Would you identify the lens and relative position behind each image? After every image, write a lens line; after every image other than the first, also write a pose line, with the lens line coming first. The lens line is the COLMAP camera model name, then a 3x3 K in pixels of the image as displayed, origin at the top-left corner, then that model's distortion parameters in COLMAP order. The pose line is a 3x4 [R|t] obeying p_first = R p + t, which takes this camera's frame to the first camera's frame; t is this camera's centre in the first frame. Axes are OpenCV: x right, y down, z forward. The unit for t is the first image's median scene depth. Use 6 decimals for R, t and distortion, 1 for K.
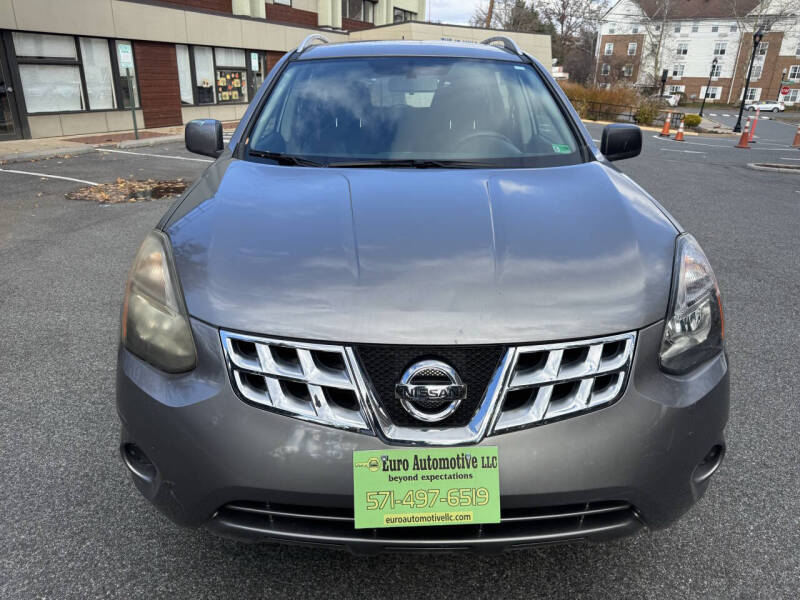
lens RADIAL K [[569.4, 0, 396.4], [0, 569.4, 296.2], [0, 0, 1]] dist [0.006375, -0.001788]
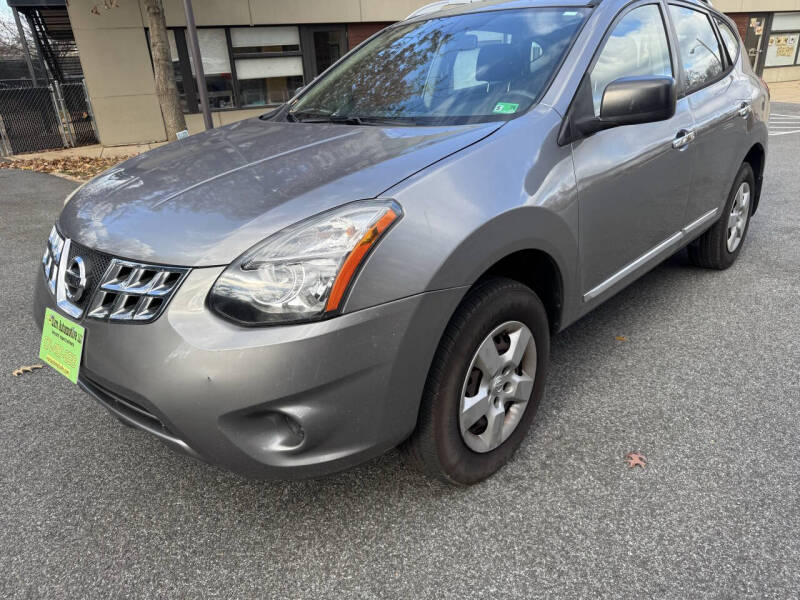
lens RADIAL K [[565.1, 0, 400.0], [0, 565.1, 300.0], [0, 0, 1]] dist [0.010966, -0.009215]
pose [[0.738099, 0.214930, -0.639543, 0.739581], [-0.185320, 0.976028, 0.114134, -0.039514], [0.648742, 0.034278, 0.760236, 0.233330]]
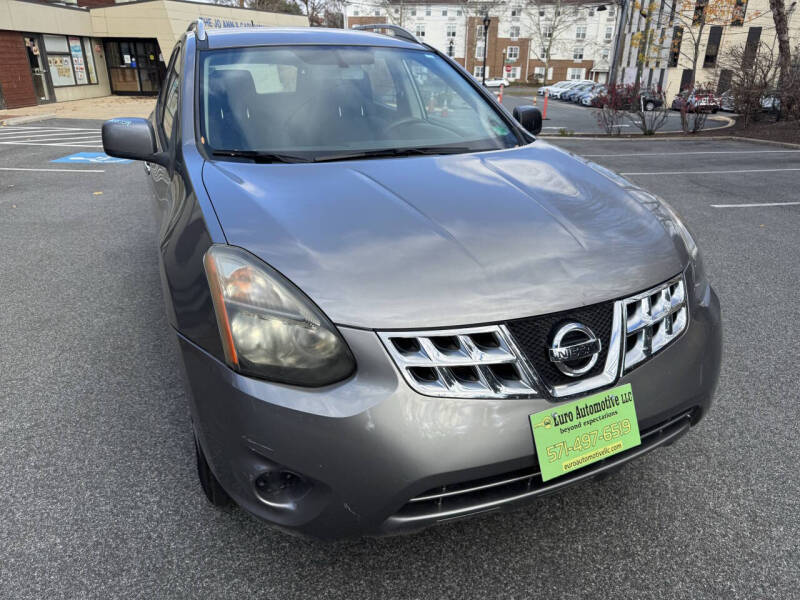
lens RADIAL K [[565.1, 0, 400.0], [0, 565.1, 300.0], [0, 0, 1]] dist [0.010966, -0.009215]
pose [[0.919625, -0.161731, 0.357956, -0.323753], [0.148493, 0.986816, 0.064365, -0.028419], [-0.363647, -0.006038, 0.931517, 0.032644]]
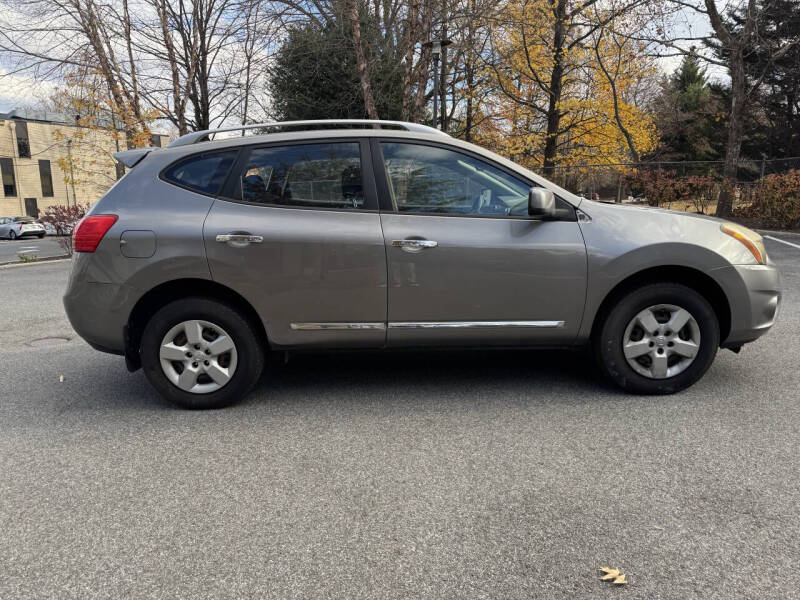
lens RADIAL K [[569.4, 0, 396.4], [0, 569.4, 296.2], [0, 0, 1]] dist [0.006375, -0.001788]
pose [[0.017450, -0.199448, 0.979753, -1.783824], [0.372566, 0.910630, 0.178741, -0.488581], [-0.927842, 0.361904, 0.090198, 1.437661]]
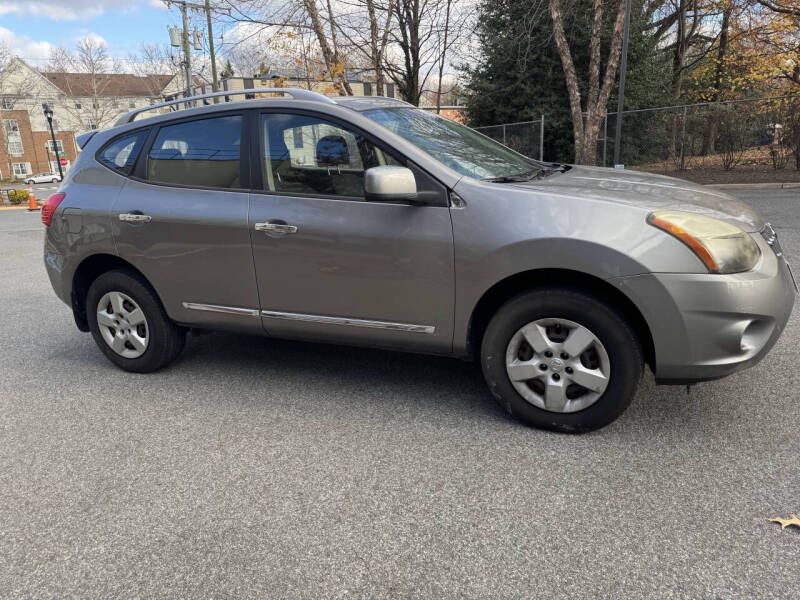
lens RADIAL K [[565.1, 0, 400.0], [0, 565.1, 300.0], [0, 0, 1]] dist [0.010966, -0.009215]
pose [[0.422815, -0.284600, 0.860367, -1.404249], [0.378171, 0.918199, 0.117884, -0.229299], [-0.823538, 0.275523, 0.495856, 0.638177]]
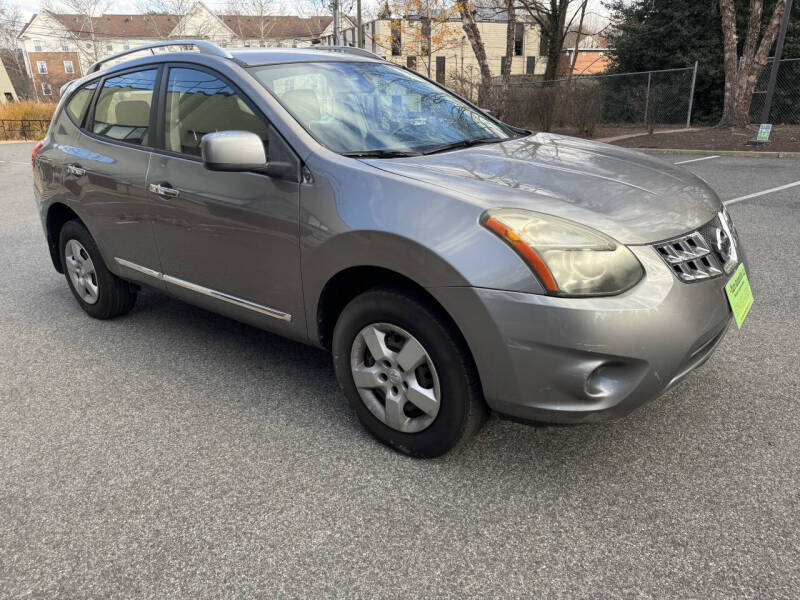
lens RADIAL K [[560.7, 0, 395.1], [0, 560.7, 298.0], [0, 0, 1]] dist [0.006369, -0.006747]
pose [[0.644149, -0.300675, 0.703325, -0.974054], [0.313417, 0.942518, 0.115885, -0.098776], [-0.697740, 0.145787, 0.701359, 0.283667]]
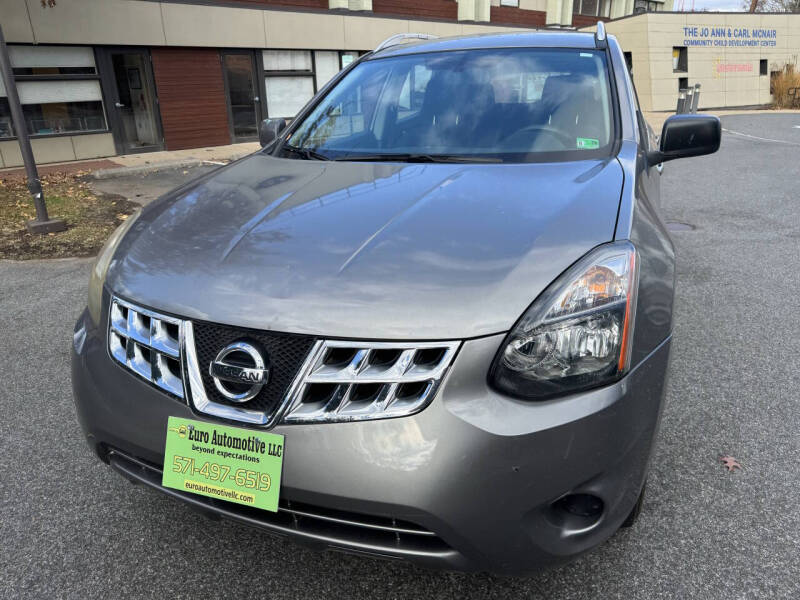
lens RADIAL K [[565.1, 0, 400.0], [0, 565.1, 300.0], [0, 0, 1]] dist [0.010966, -0.009215]
pose [[0.927872, 0.098401, -0.359680, 0.338547], [-0.096651, 0.995055, 0.022894, -0.007277], [0.360154, 0.013520, 0.932795, 0.072741]]
